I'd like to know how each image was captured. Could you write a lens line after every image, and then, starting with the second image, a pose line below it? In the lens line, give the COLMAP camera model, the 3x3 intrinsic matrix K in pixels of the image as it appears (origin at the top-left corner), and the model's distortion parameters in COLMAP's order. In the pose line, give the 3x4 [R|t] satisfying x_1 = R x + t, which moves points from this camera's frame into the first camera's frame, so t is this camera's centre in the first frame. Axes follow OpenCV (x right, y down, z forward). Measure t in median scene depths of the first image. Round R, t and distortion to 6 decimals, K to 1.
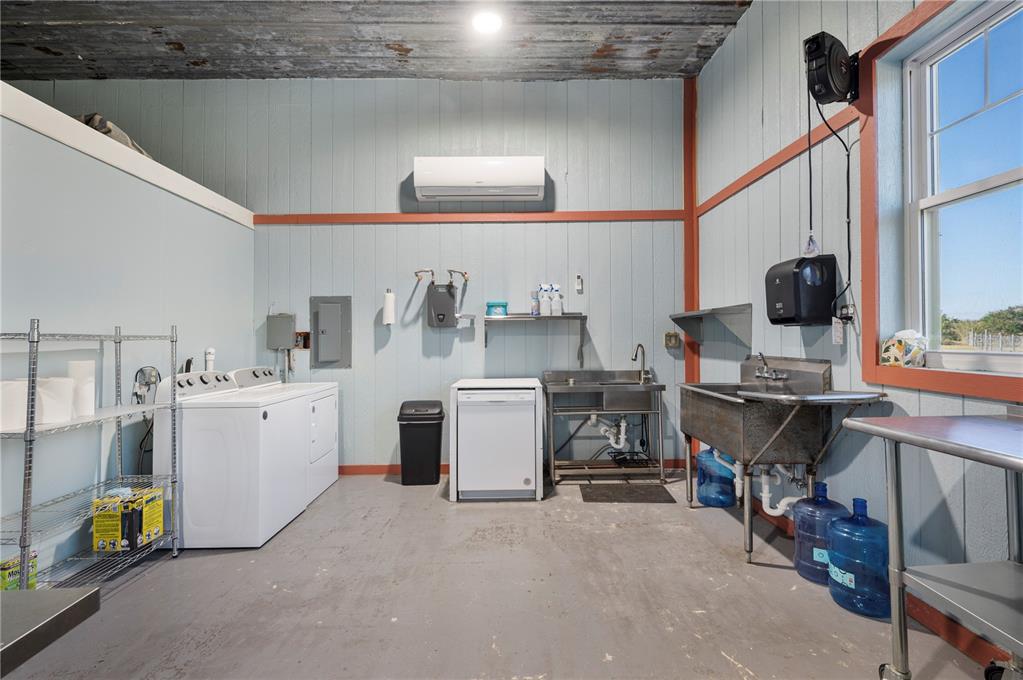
lens RADIAL K [[468.3, 0, 510.3], [0, 468.3, 330.9], [0, 0, 1]] dist [-0.002423, 0.000324]
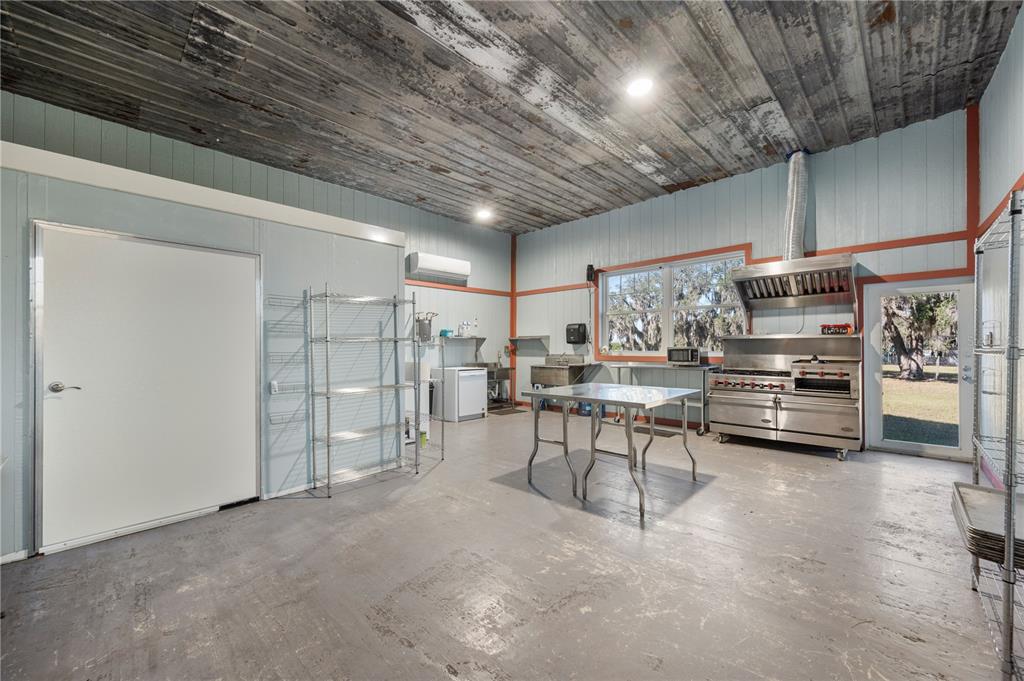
lens RADIAL K [[406.6, 0, 511.8], [0, 406.6, 349.0], [0, 0, 1]] dist [0.001908, -0.002416]
pose [[0.704912, 0.006396, 0.709266, -1.244089], [-0.013445, 0.999900, 0.004346, 0.011470], [-0.709167, -0.012600, 0.704928, -0.495956]]
